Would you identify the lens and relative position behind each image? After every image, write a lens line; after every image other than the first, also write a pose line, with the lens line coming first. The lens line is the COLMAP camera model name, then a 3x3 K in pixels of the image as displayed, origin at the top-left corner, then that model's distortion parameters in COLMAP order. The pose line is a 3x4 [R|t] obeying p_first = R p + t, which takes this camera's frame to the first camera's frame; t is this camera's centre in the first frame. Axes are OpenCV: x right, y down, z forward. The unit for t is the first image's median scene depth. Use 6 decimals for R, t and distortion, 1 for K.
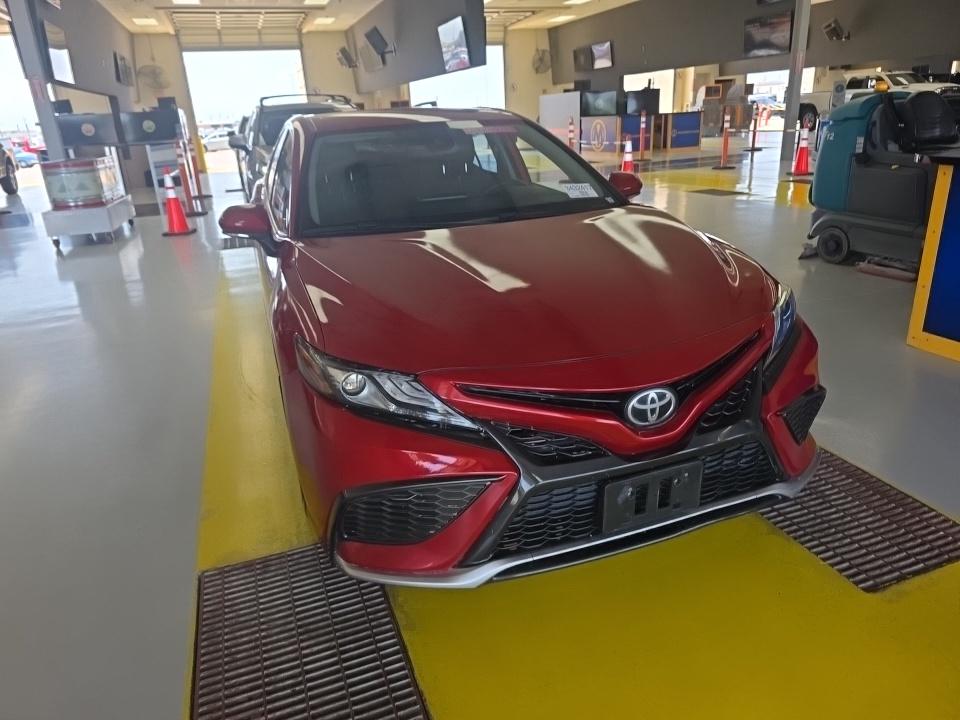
lens RADIAL K [[645.2, 0, 480.0], [0, 645.2, 360.0], [0, 0, 1]] dist [0.041494, -0.038029]
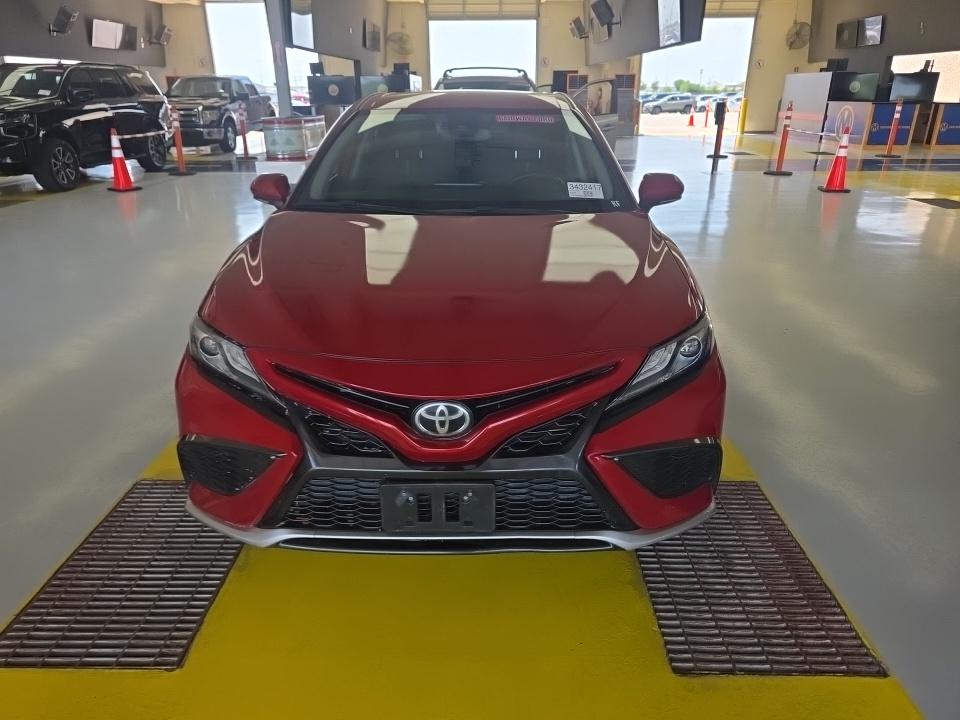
lens RADIAL K [[645.2, 0, 480.0], [0, 645.2, 360.0], [0, 0, 1]] dist [0.041494, -0.038029]
pose [[0.934704, 0.178525, -0.307339, 0.112999], [-0.166385, 0.983884, 0.065487, -0.017050], [0.314077, -0.010074, 0.949344, 0.014435]]
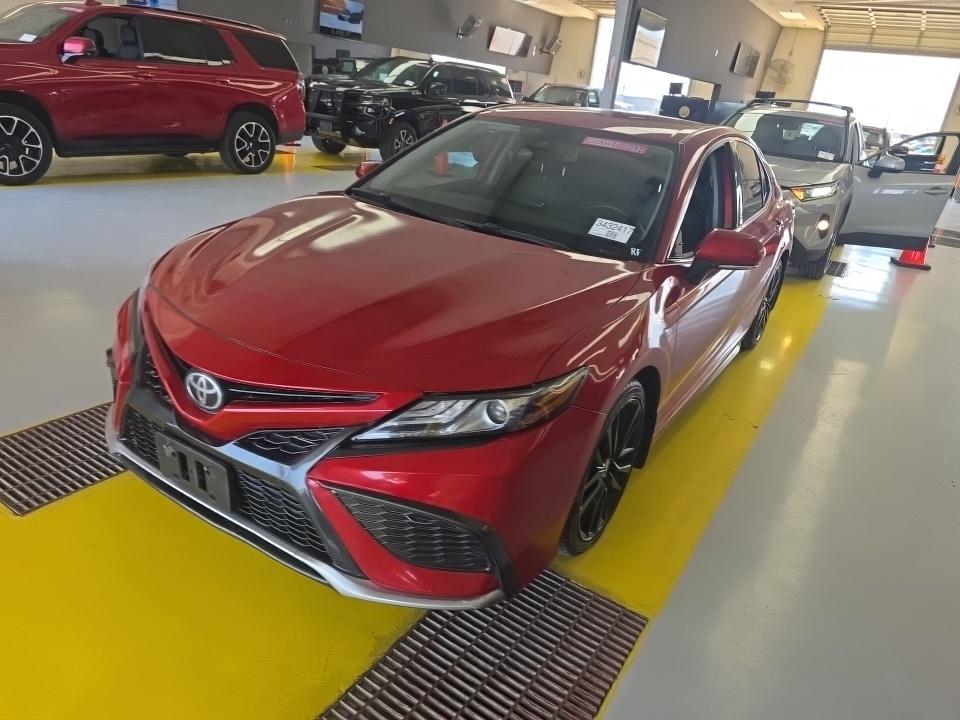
lens RADIAL K [[643.9, 0, 481.7], [0, 643.9, 377.8], [0, 0, 1]] dist [0.039272, -0.040818]
pose [[0.597706, 0.427735, -0.678078, 0.227751], [-0.407712, 0.890420, 0.202295, -0.062607], [0.690303, 0.155548, 0.706602, 0.106288]]
